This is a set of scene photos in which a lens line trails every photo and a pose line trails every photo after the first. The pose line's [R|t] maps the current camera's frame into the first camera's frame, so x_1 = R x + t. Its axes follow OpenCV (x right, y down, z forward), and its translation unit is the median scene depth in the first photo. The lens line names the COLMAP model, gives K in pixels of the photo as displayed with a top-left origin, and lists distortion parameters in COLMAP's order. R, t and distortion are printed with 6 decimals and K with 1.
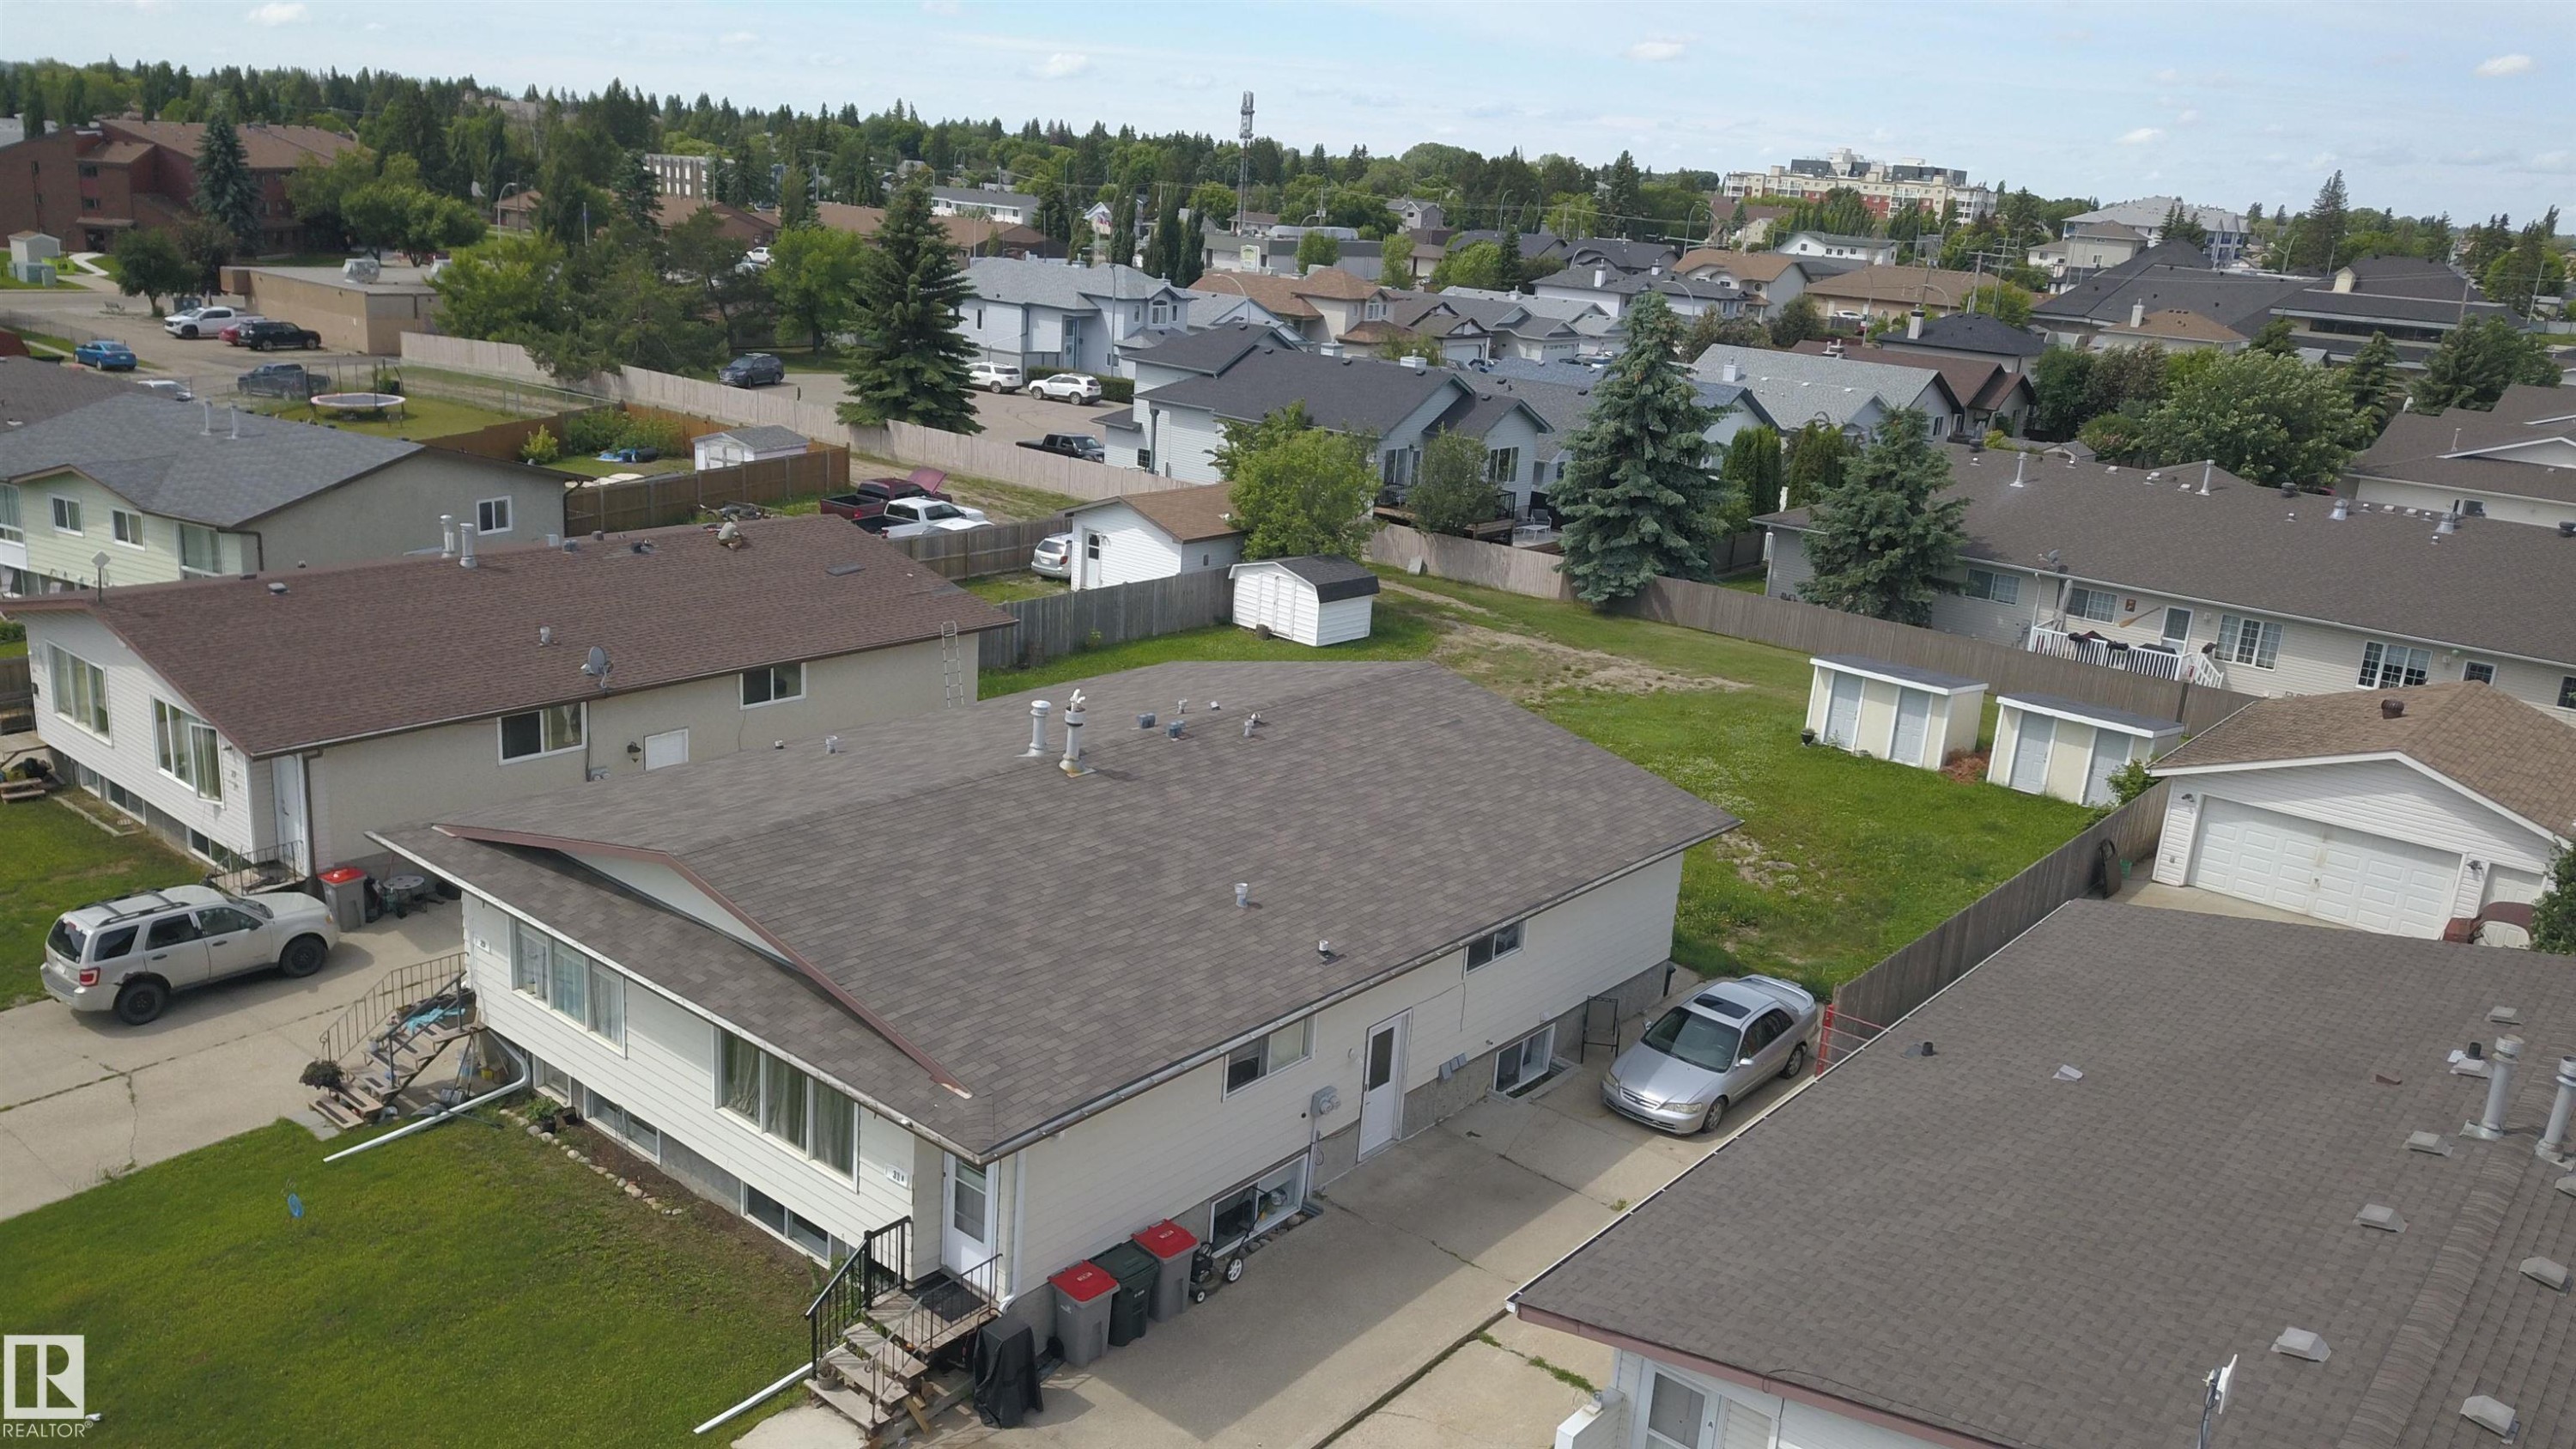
lens RADIAL K [[1981.3, 0, 1238.9], [0, 1981.3, 724.9], [0, 0, 1]] dist [0.012257, -0.009631]
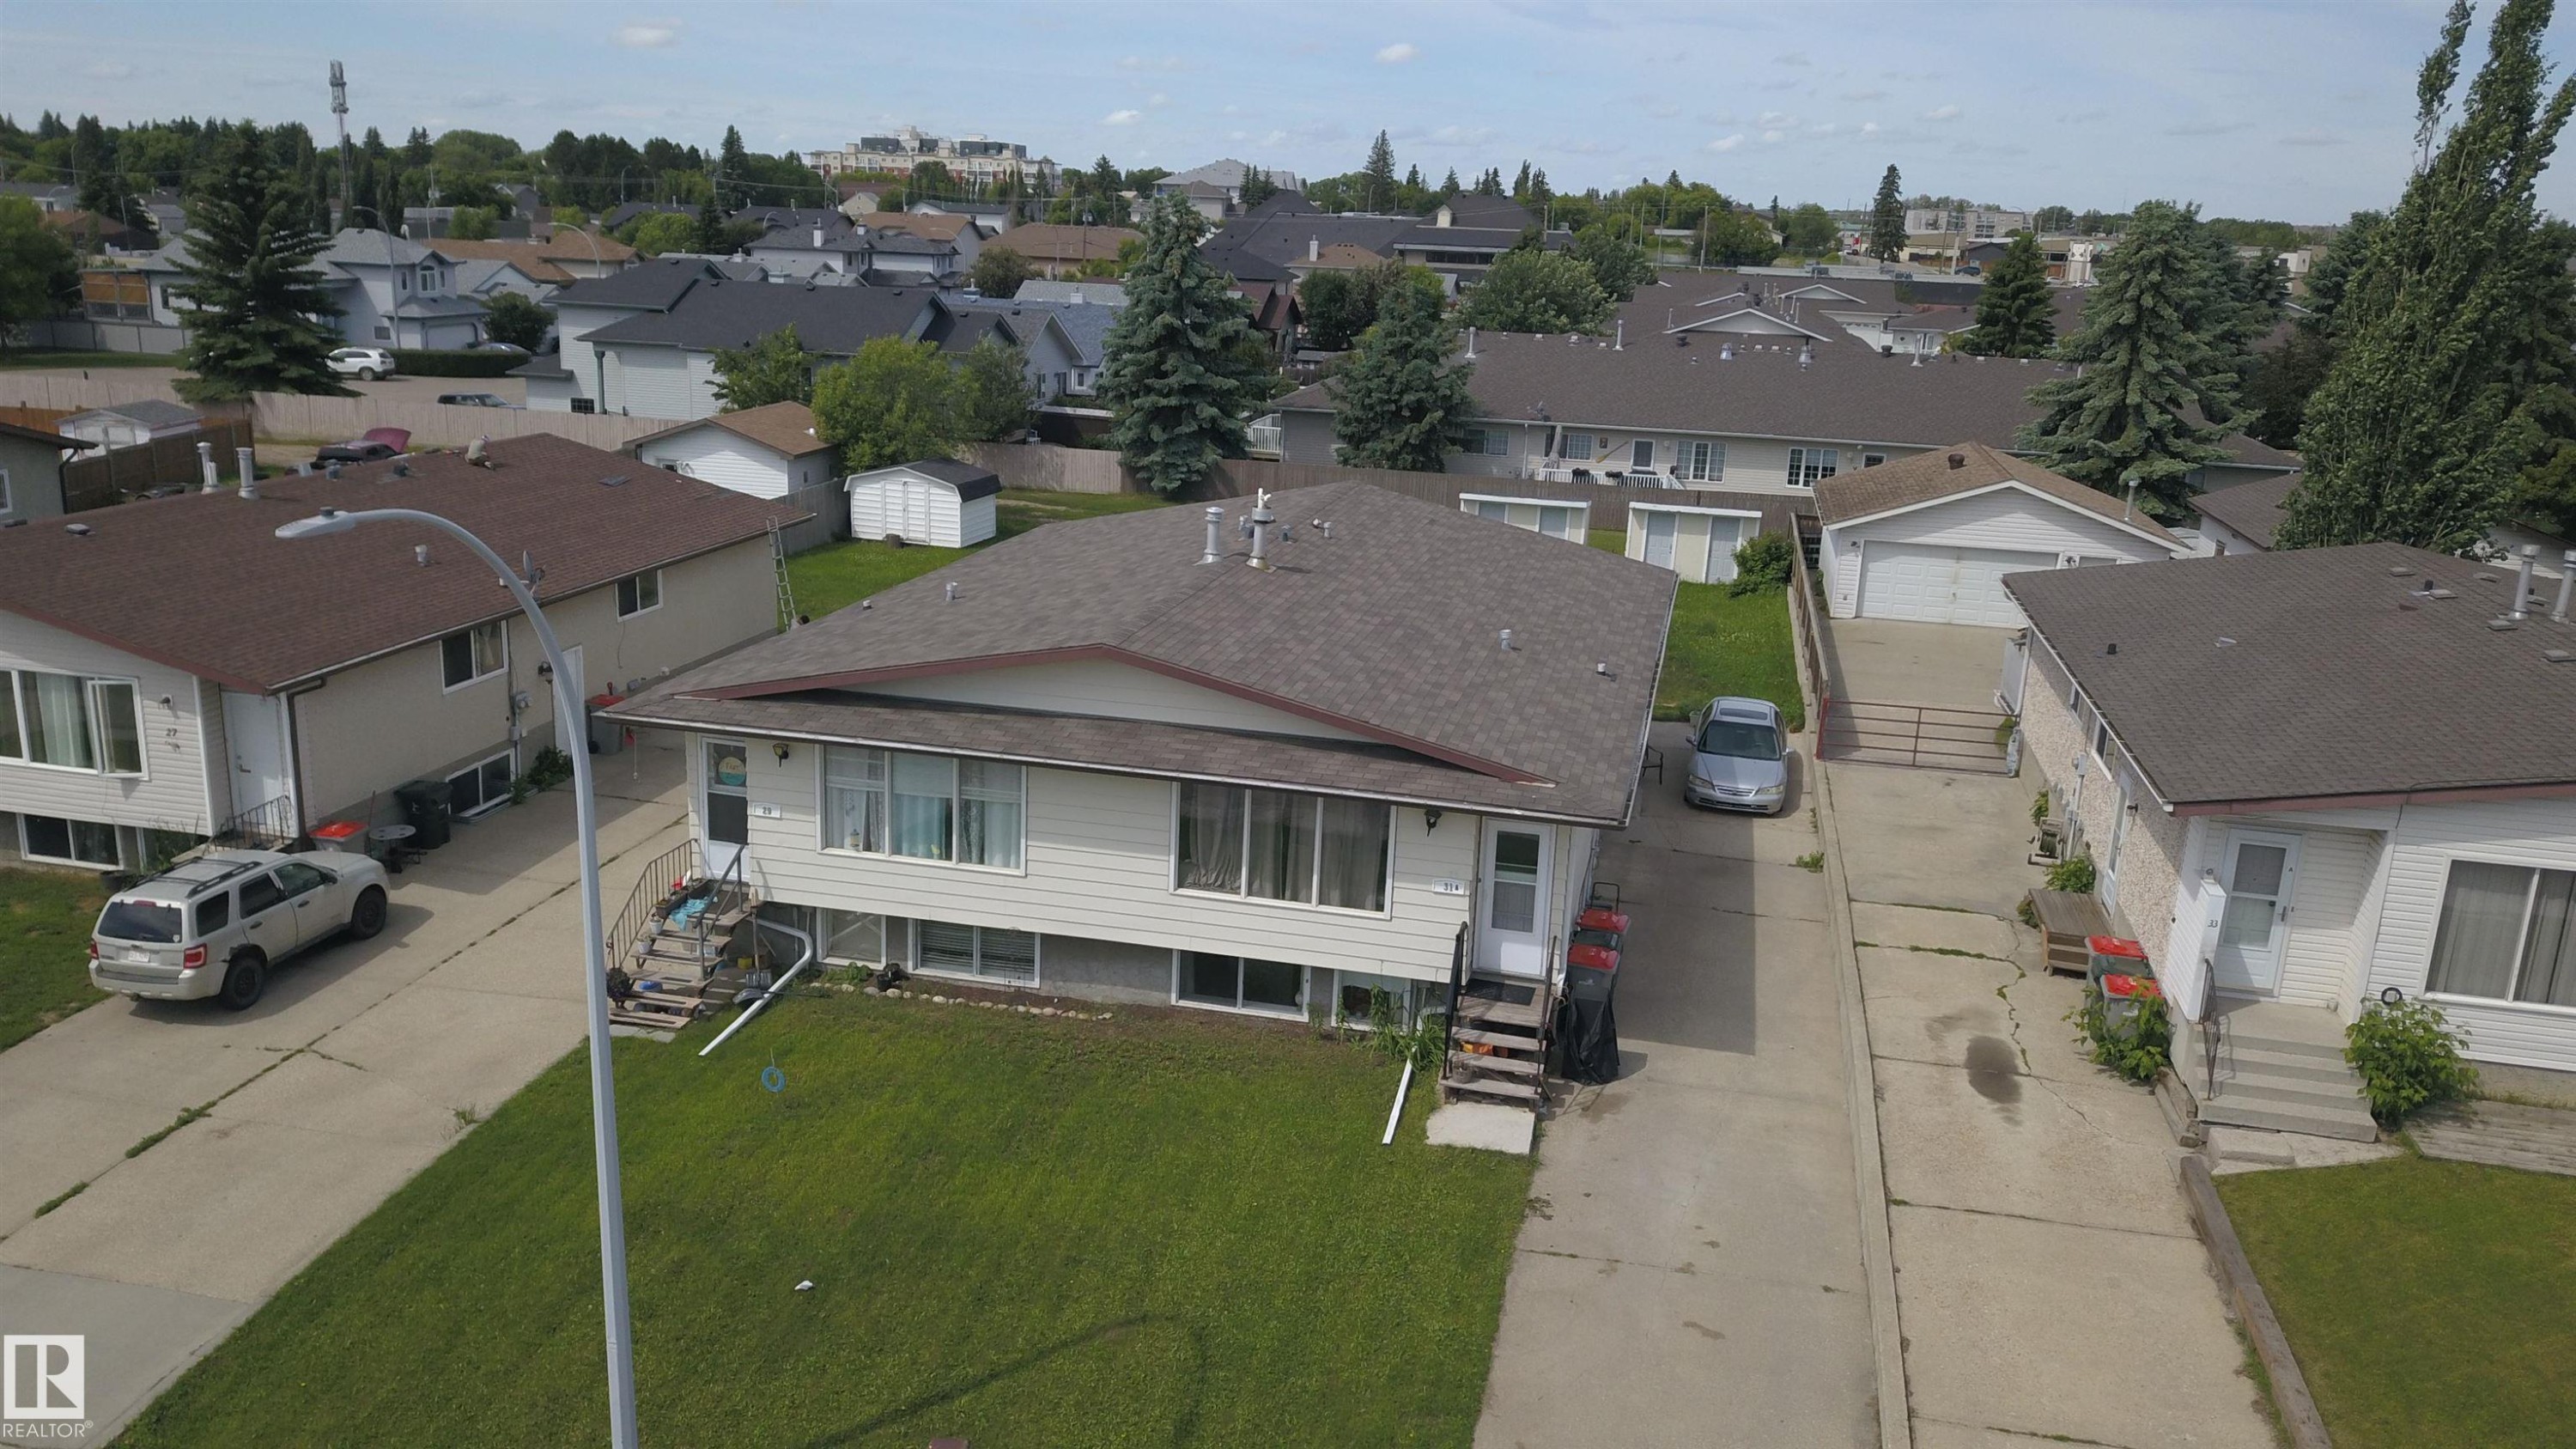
lens RADIAL K [[1981.3, 0, 1238.9], [0, 1981.3, 724.9], [0, 0, 1]] dist [0.012257, -0.009631]
pose [[0.892799, -0.142630, 0.427278, -0.276310], [0.140183, 0.989420, 0.037367, 0.031723], [-0.428087, 0.026536, 0.903348, 0.029647]]
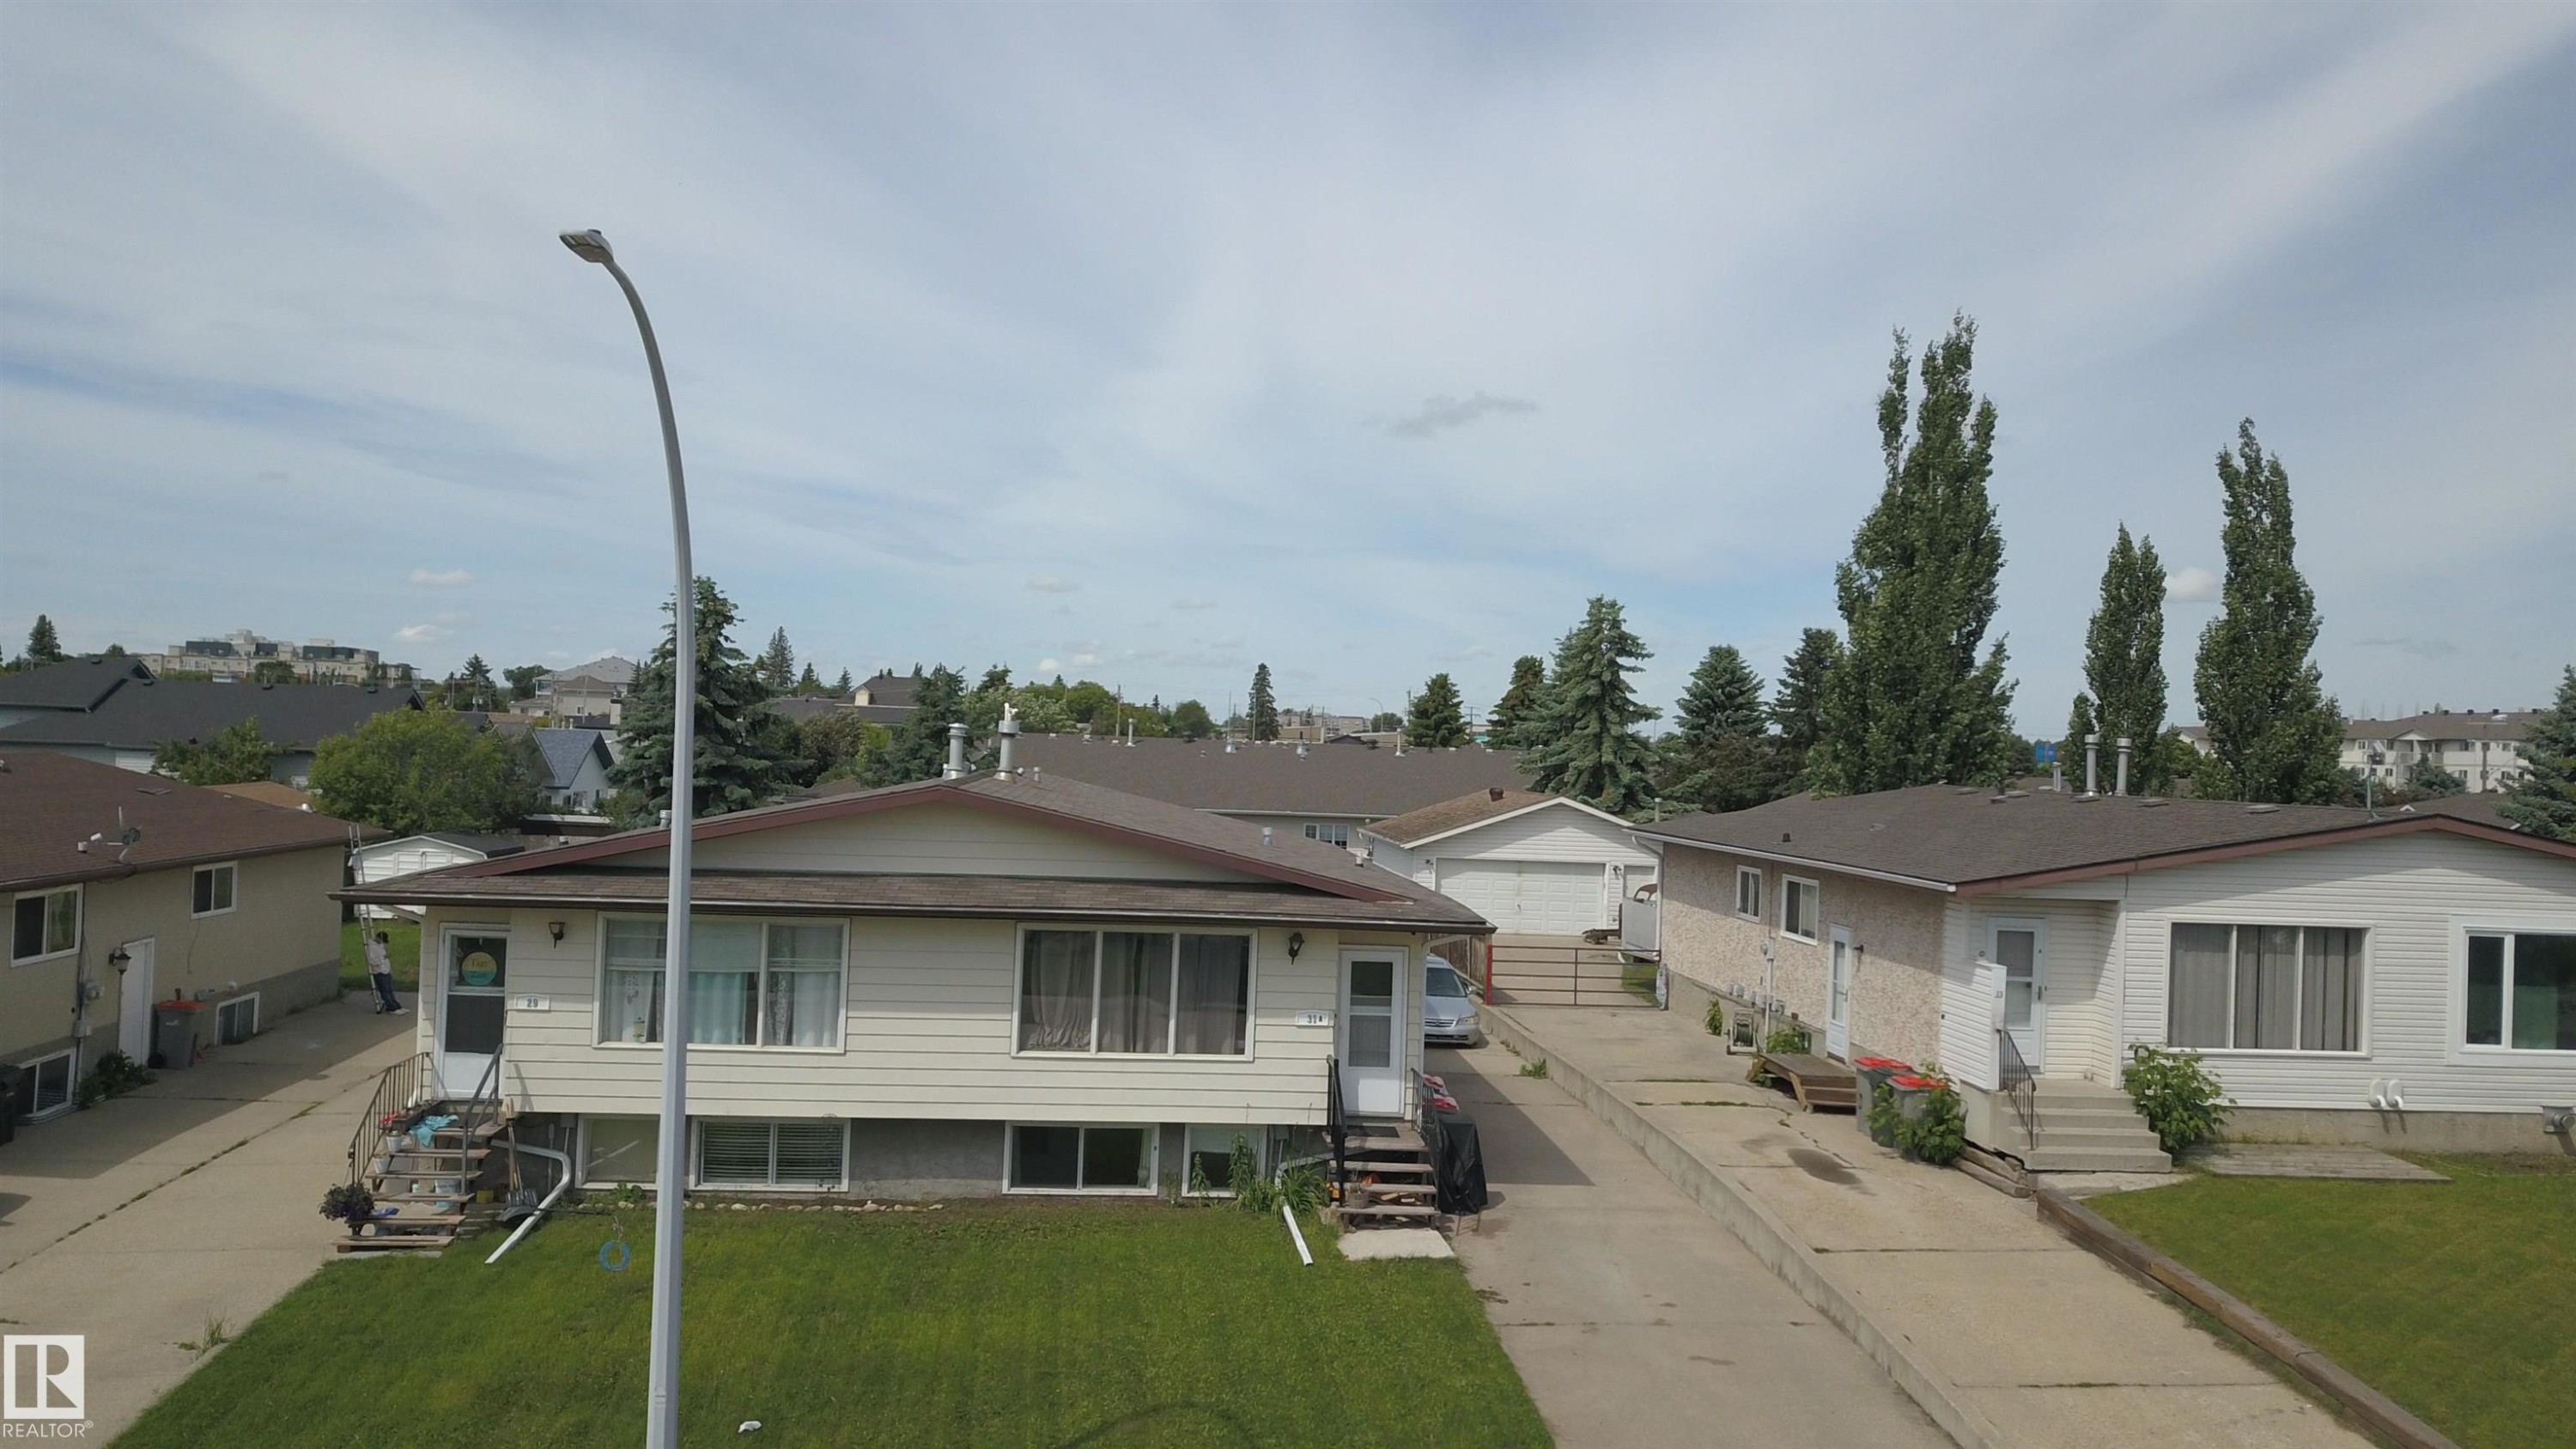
lens RADIAL K [[1981.3, 0, 1238.9], [0, 1981.3, 724.9], [0, 0, 1]] dist [0.012257, -0.009631]
pose [[0.709538, -0.027892, 0.704115, -0.359099], [0.198751, 0.966569, -0.161993, 0.091144], [-0.676058, 0.254884, 0.691361, 0.099809]]
